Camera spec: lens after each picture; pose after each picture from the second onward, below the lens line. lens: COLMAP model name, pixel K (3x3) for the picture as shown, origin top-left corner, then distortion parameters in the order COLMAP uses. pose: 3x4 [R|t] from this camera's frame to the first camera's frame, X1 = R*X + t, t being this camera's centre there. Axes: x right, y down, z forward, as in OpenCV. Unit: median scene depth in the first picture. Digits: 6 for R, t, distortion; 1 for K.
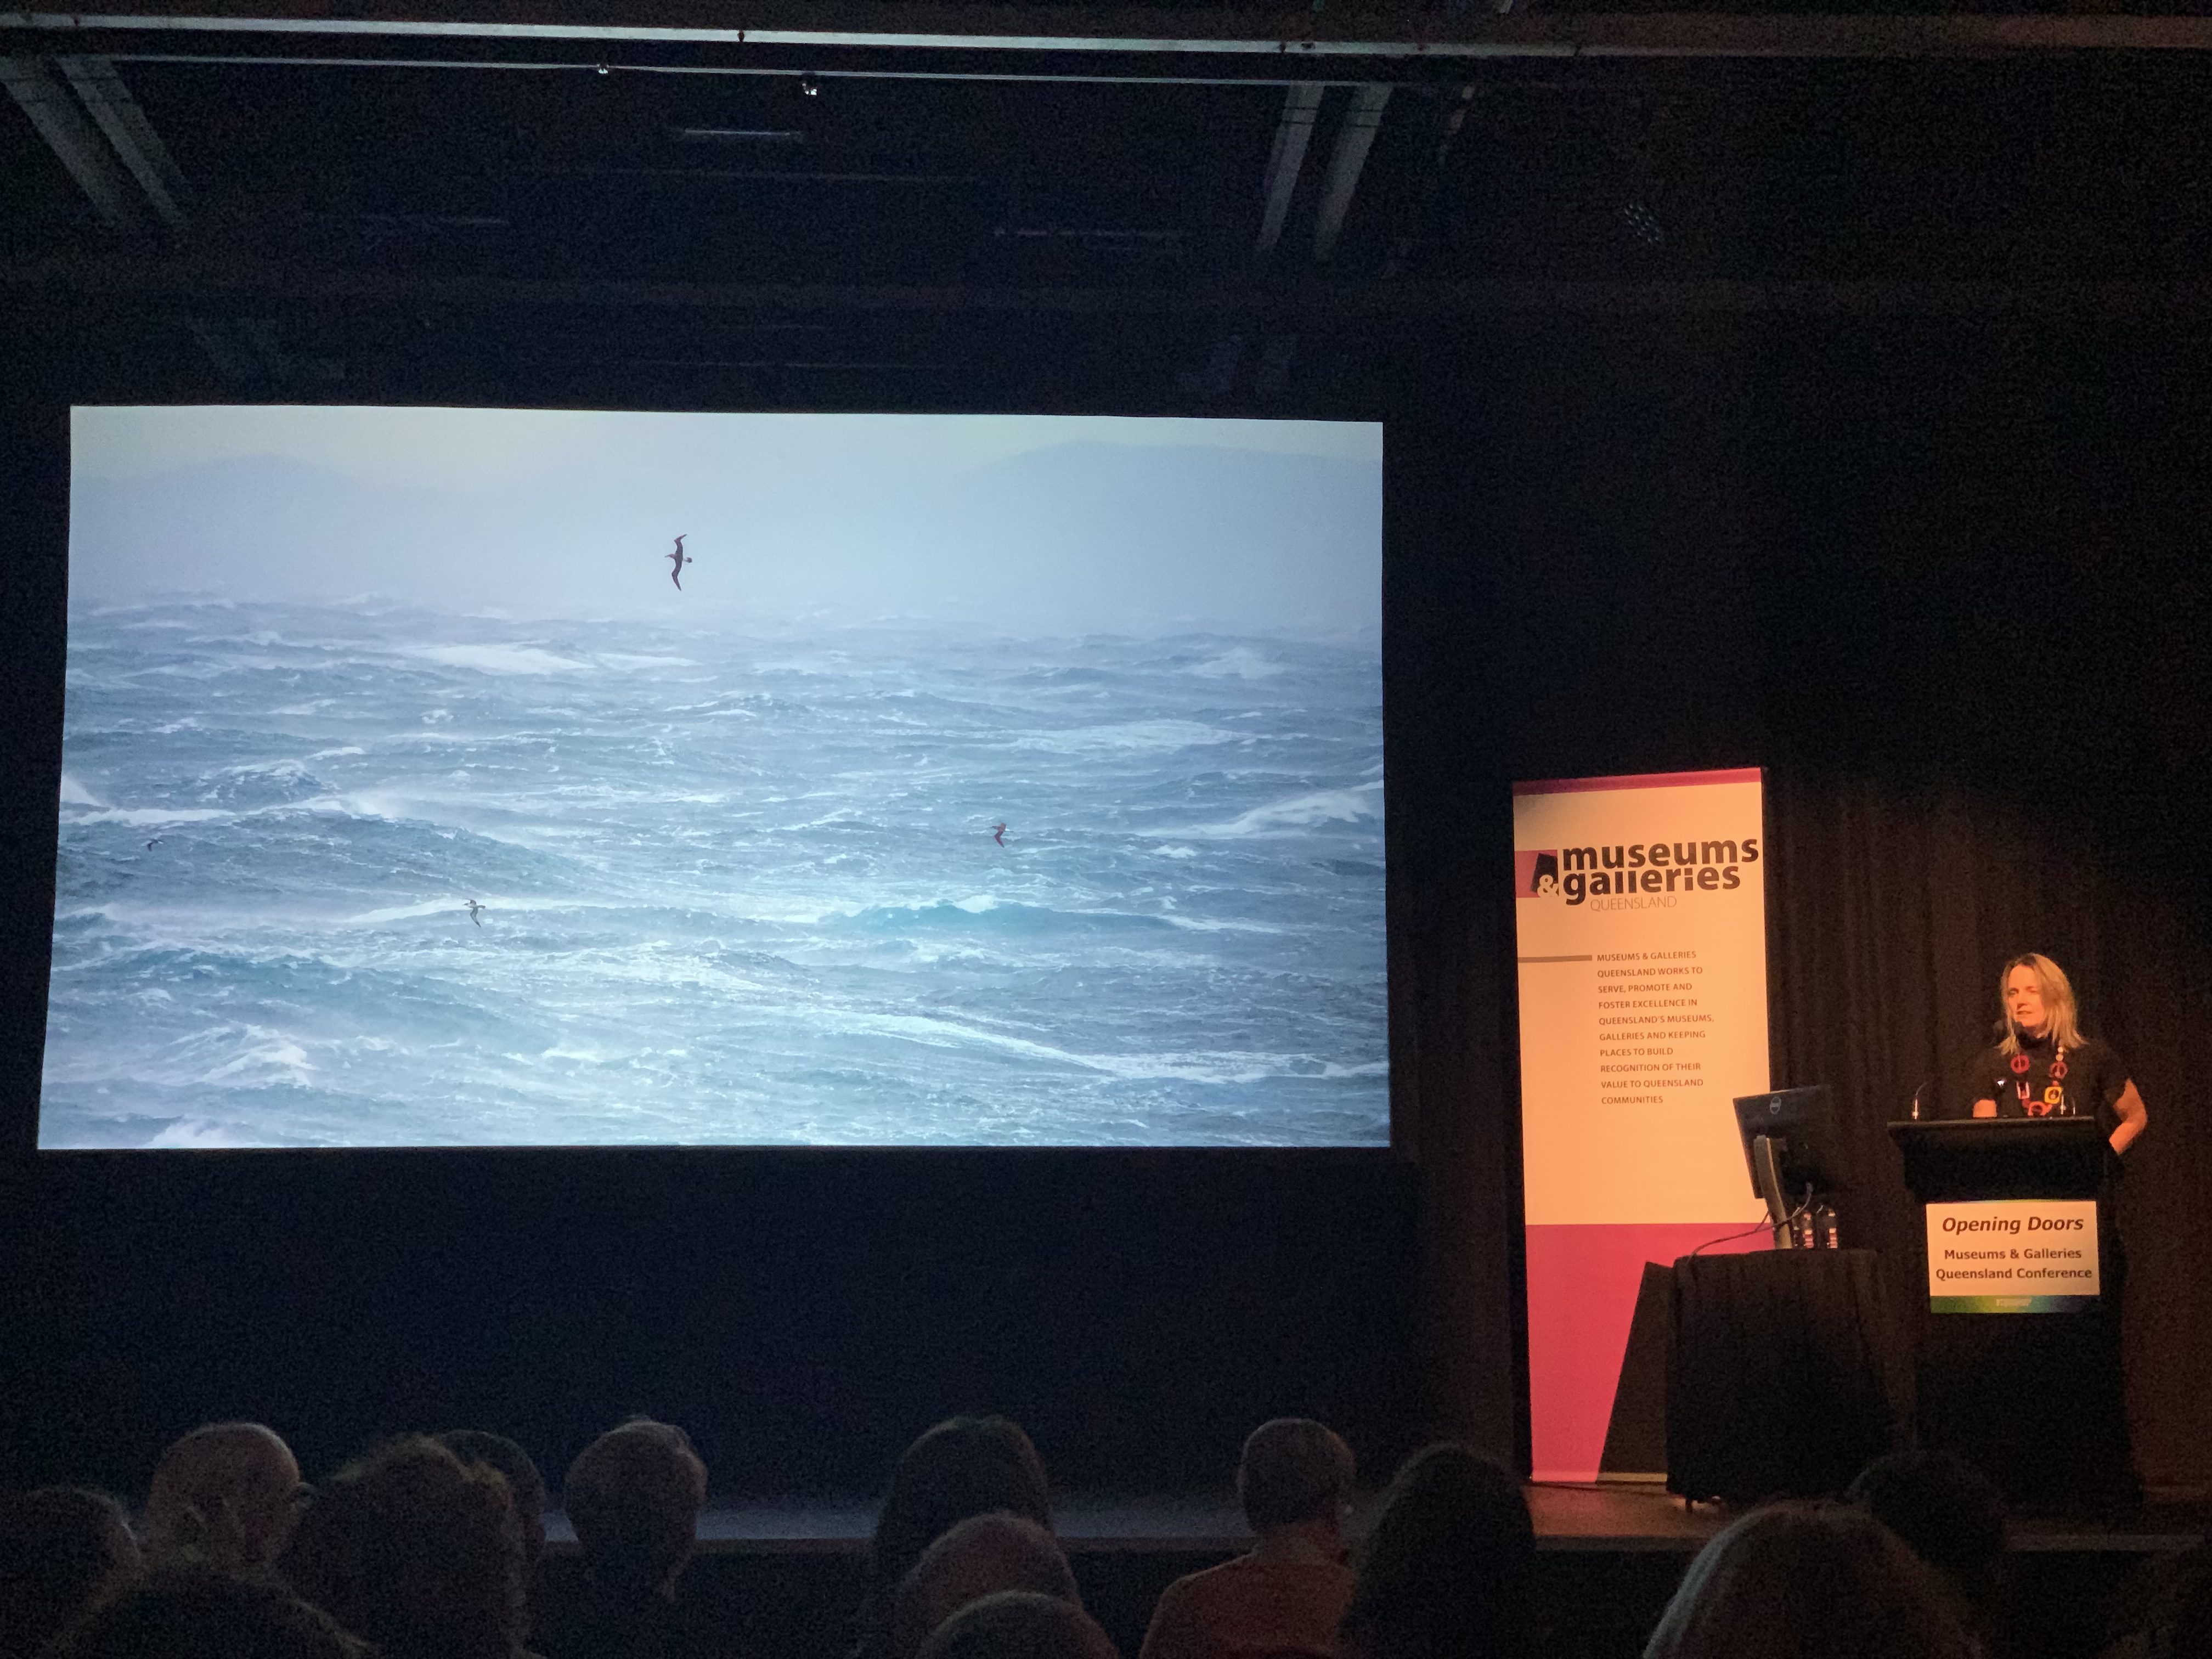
lens RADIAL K [[3235.7, 0, 1122.6], [0, 3235.7, 870.2], [0, 0, 1]] dist [0.015710, 0.000000]
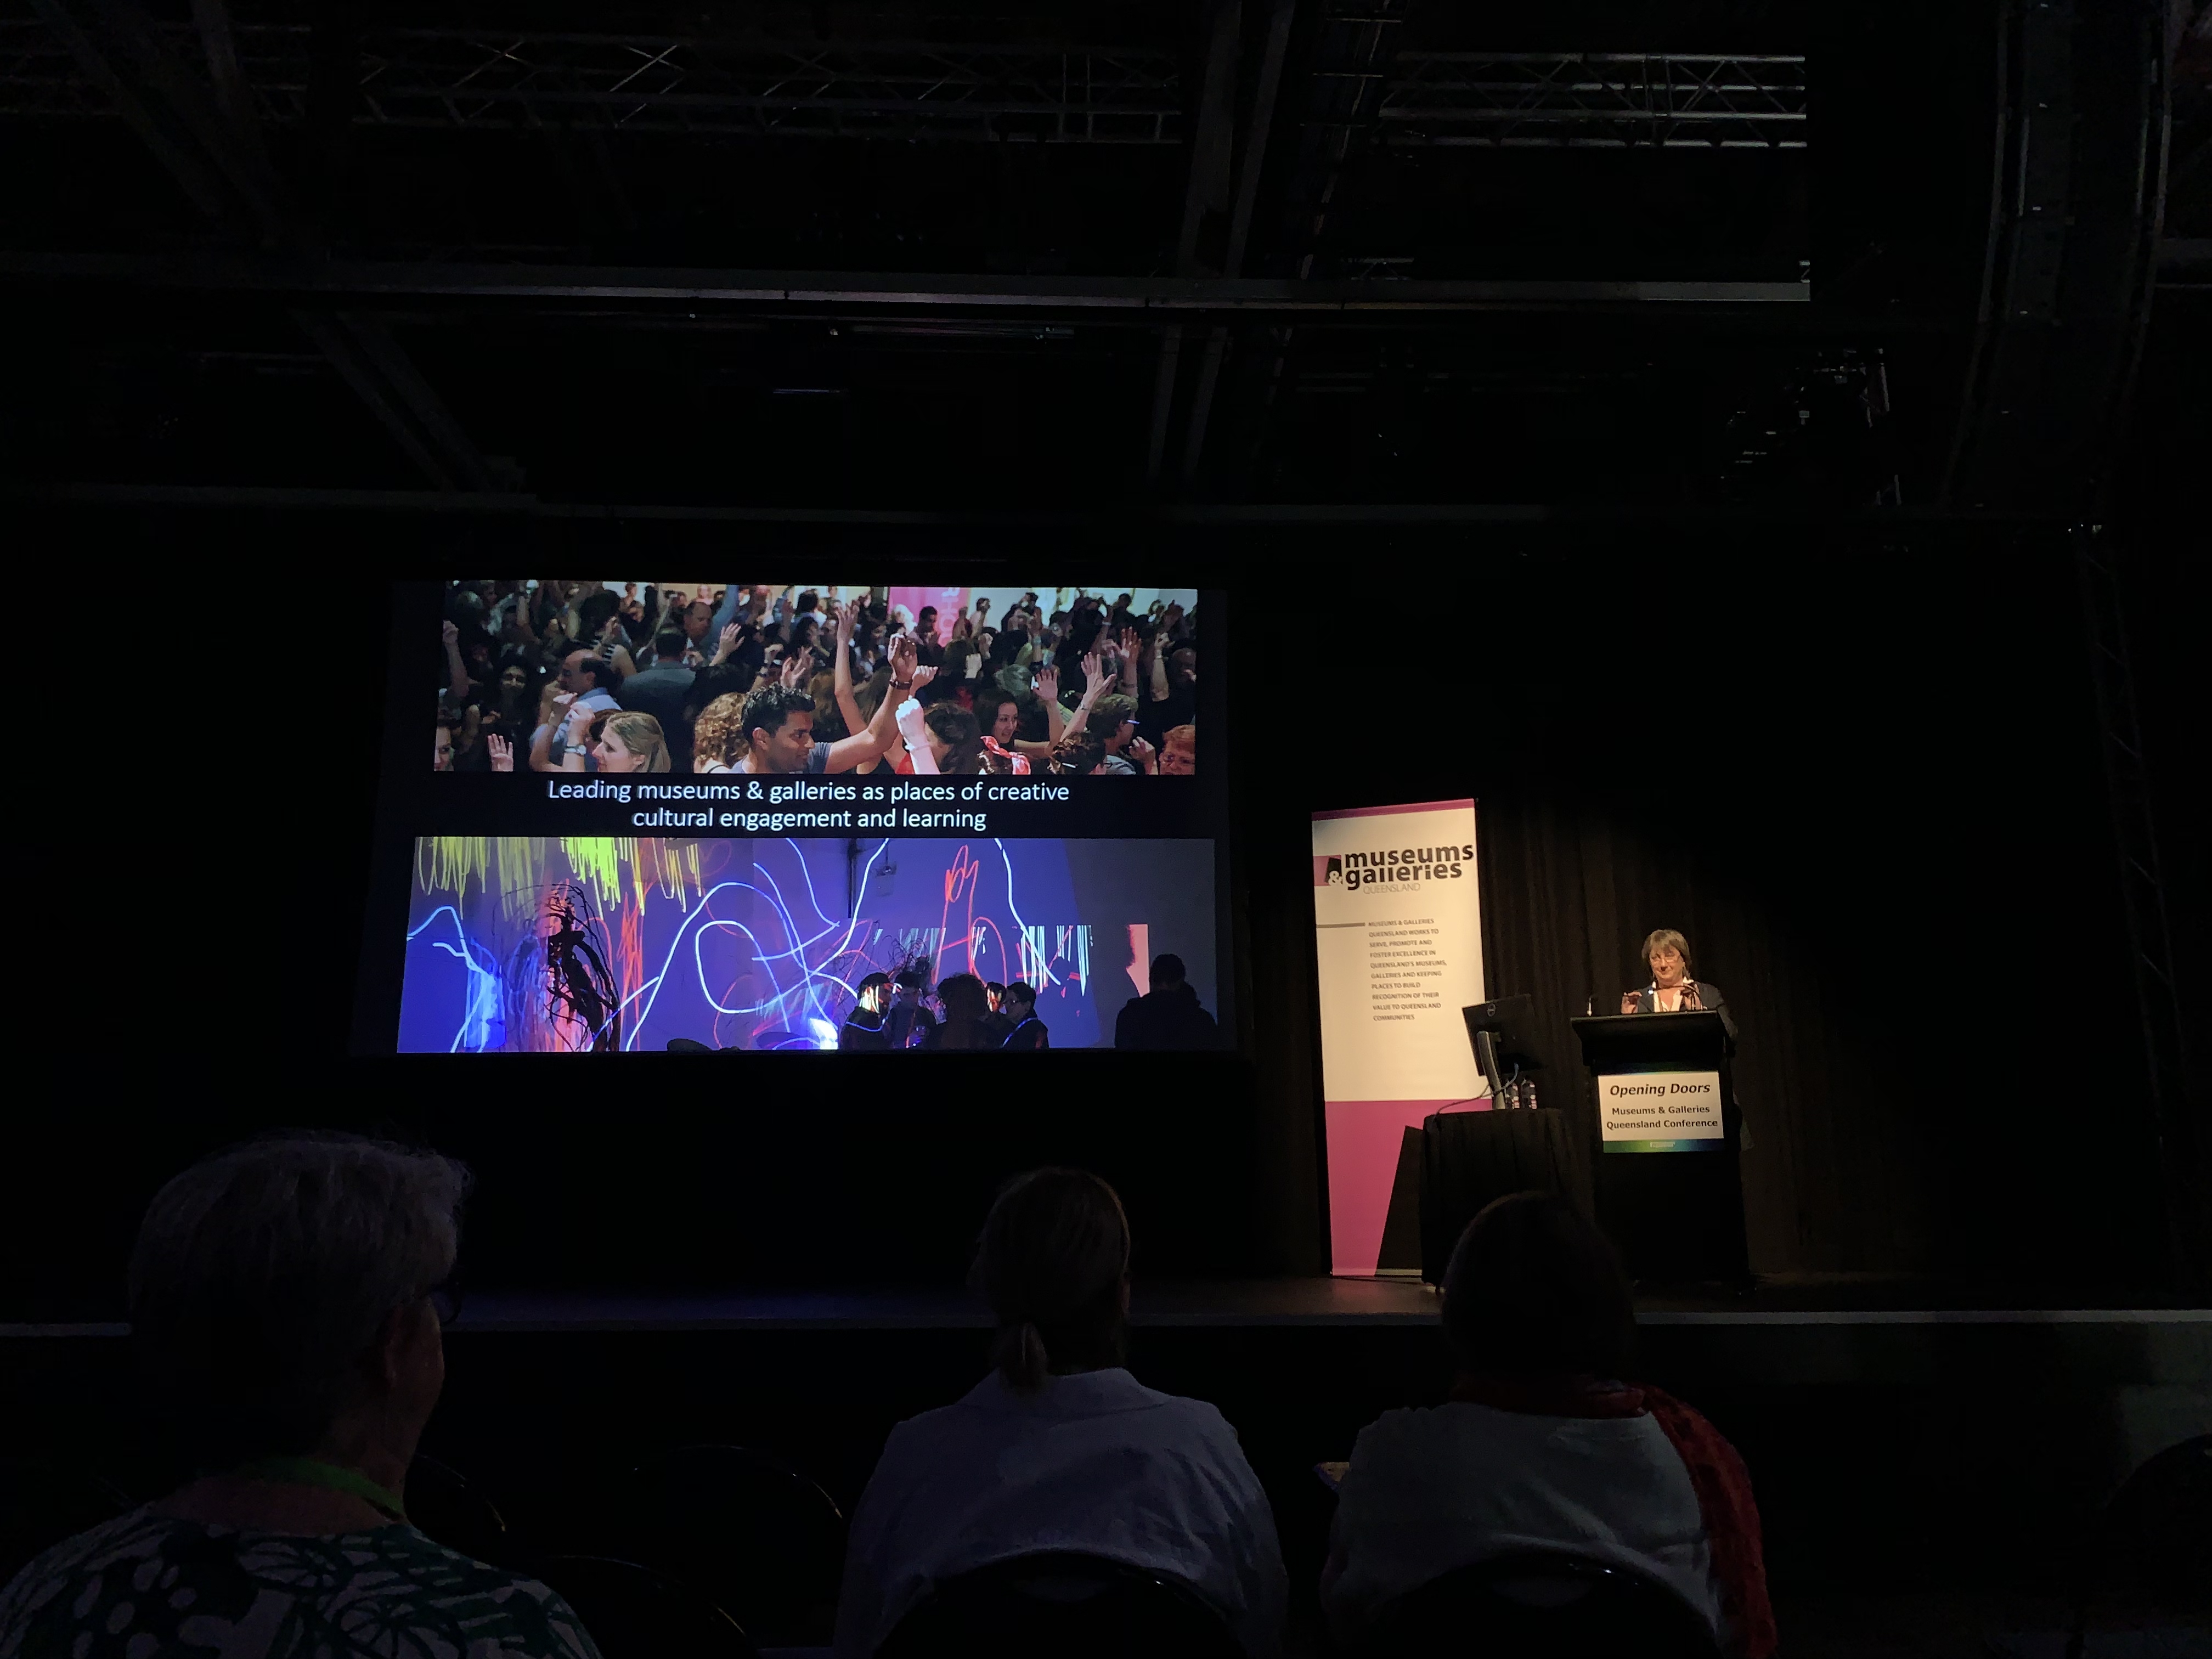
lens RADIAL K [[1685.4, 0, 1121.4], [0, 1685.4, 816.2], [0, 0, 1]] dist [0.016984, -0.017921]
pose [[0.999986, -0.004781, -0.002215, 0.032737], [0.004578, 0.996449, -0.084074, 0.042959], [0.002609, 0.084062, 0.996457, 0.207492]]
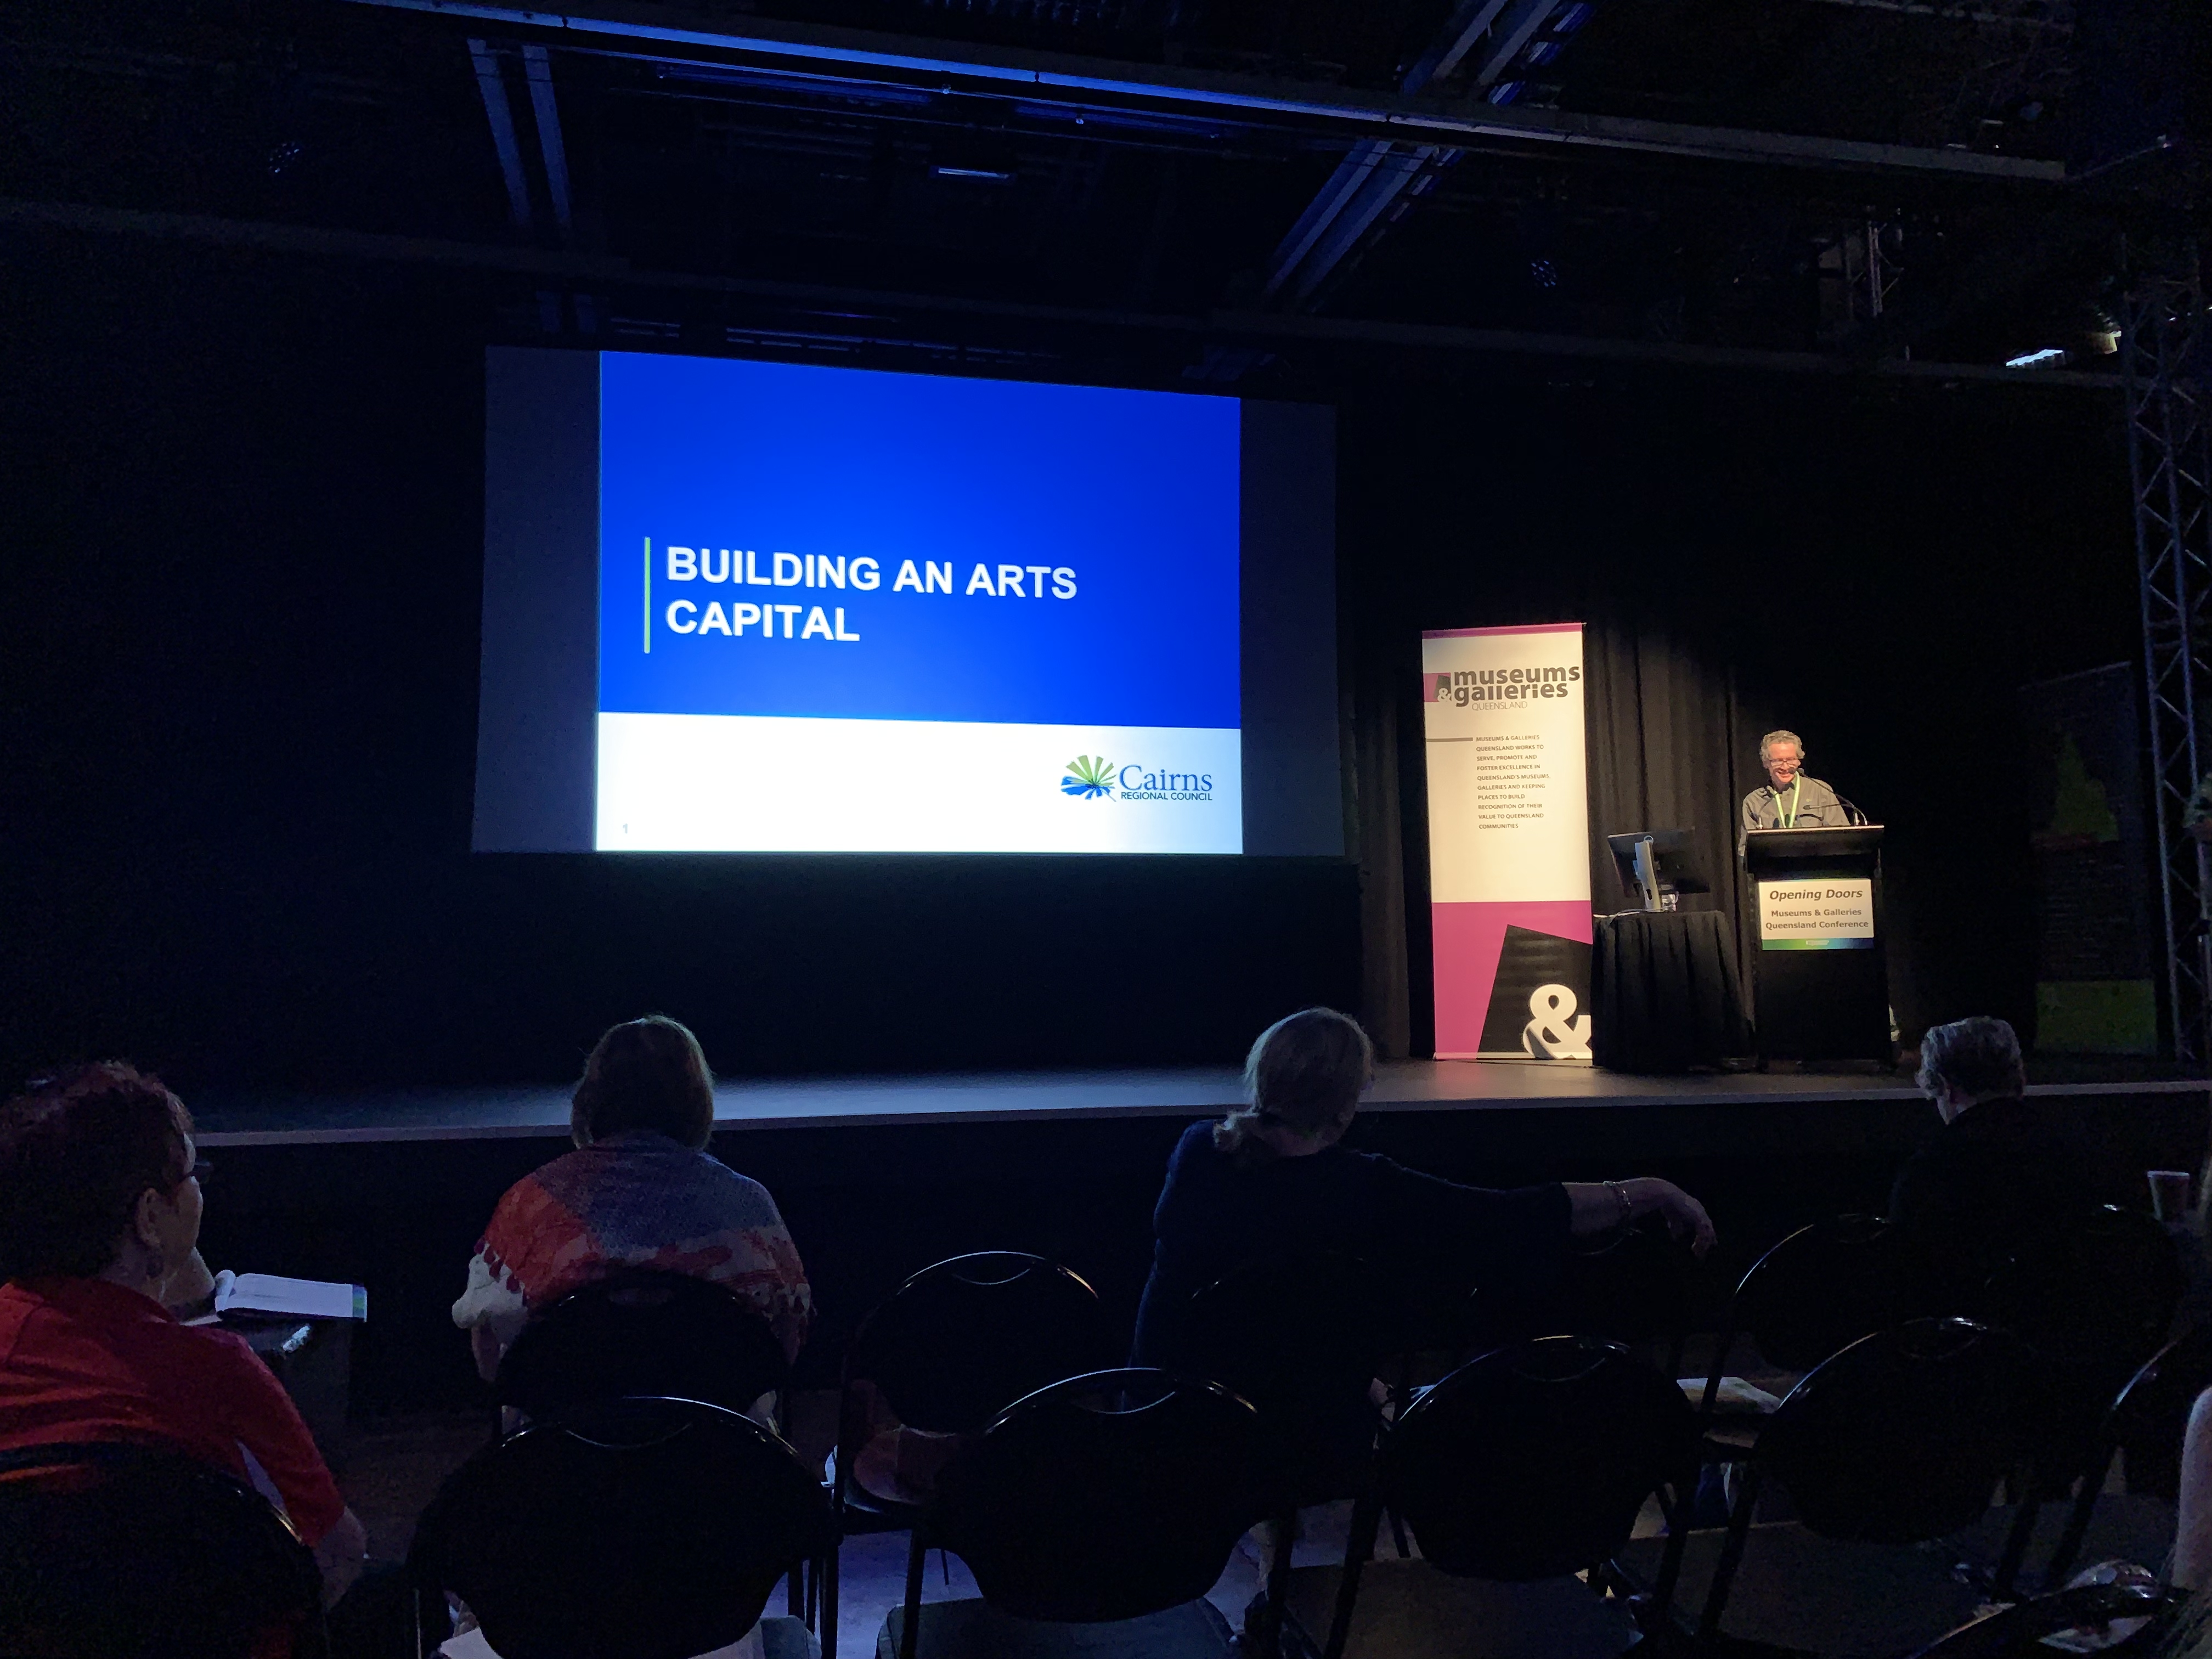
lens RADIAL K [[1685.4, 0, 1108.6], [0, 1685.4, 828.4], [0, 0, 1]] dist [0.016984, -0.017921]
pose [[0.982761, 0.006216, 0.184775, -0.192910], [-0.014428, 0.998965, 0.043133, 0.038463], [-0.184315, -0.045056, 0.981834, 0.205184]]
